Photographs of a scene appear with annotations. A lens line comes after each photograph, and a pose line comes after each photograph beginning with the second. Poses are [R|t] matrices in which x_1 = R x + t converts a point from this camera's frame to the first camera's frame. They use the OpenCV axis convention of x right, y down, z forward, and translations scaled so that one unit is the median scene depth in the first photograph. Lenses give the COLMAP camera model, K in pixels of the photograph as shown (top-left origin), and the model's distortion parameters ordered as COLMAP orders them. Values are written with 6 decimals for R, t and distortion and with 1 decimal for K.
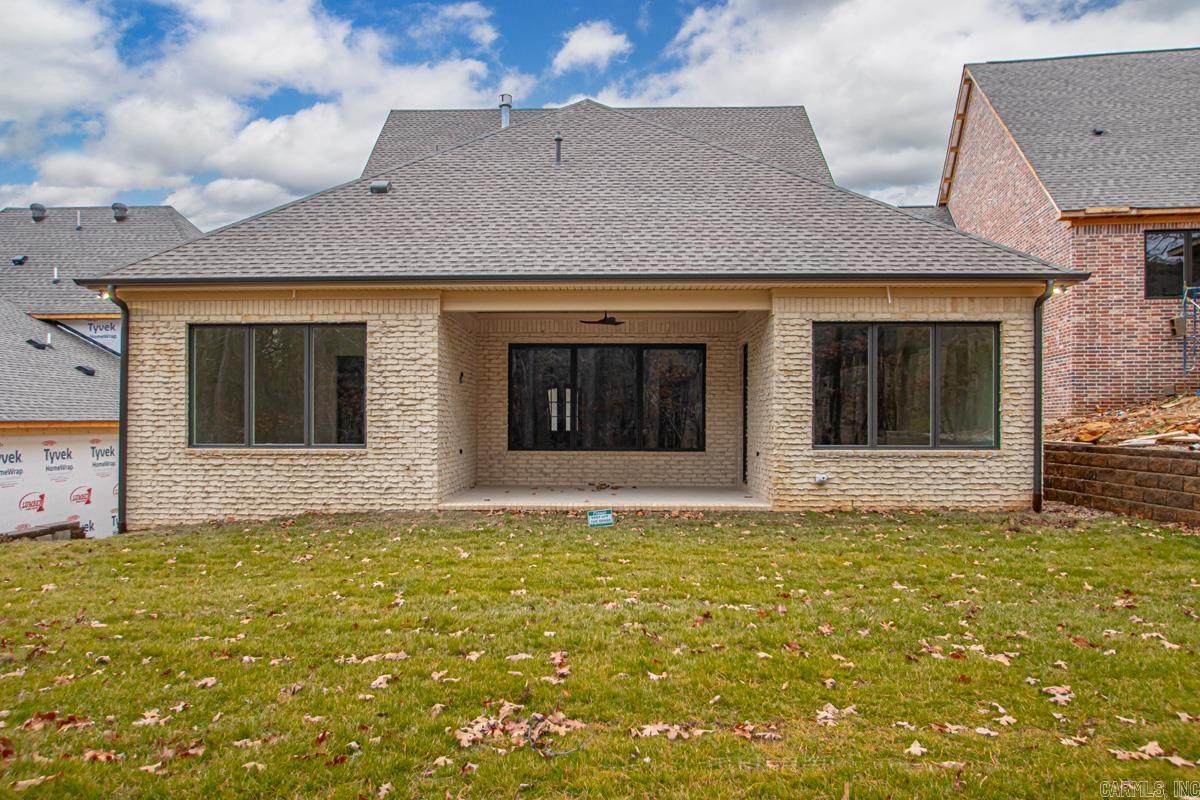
lens RADIAL K [[830.1, 0, 600.0], [0, 830.1, 419.6], [0, 0, 1]] dist [-0.029994, -0.000695]
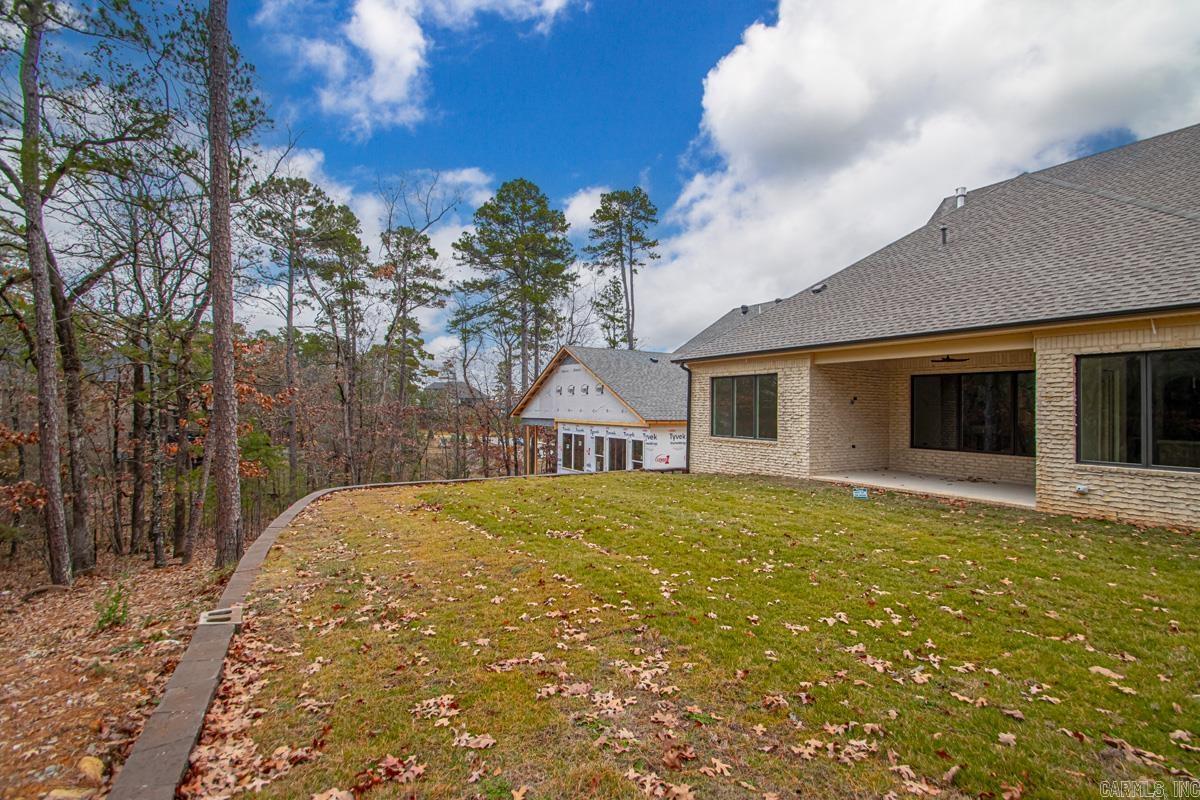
lens RADIAL K [[568.6, 0, 600.0], [0, 568.6, 400.0], [0, 0, 1]] dist [0.039645, -0.021211]
pose [[0.535088, -0.007086, -0.844766, 0.590622], [-0.011283, 0.999816, -0.015534, -0.033905], [0.844721, 0.017843, 0.534910, -0.015033]]
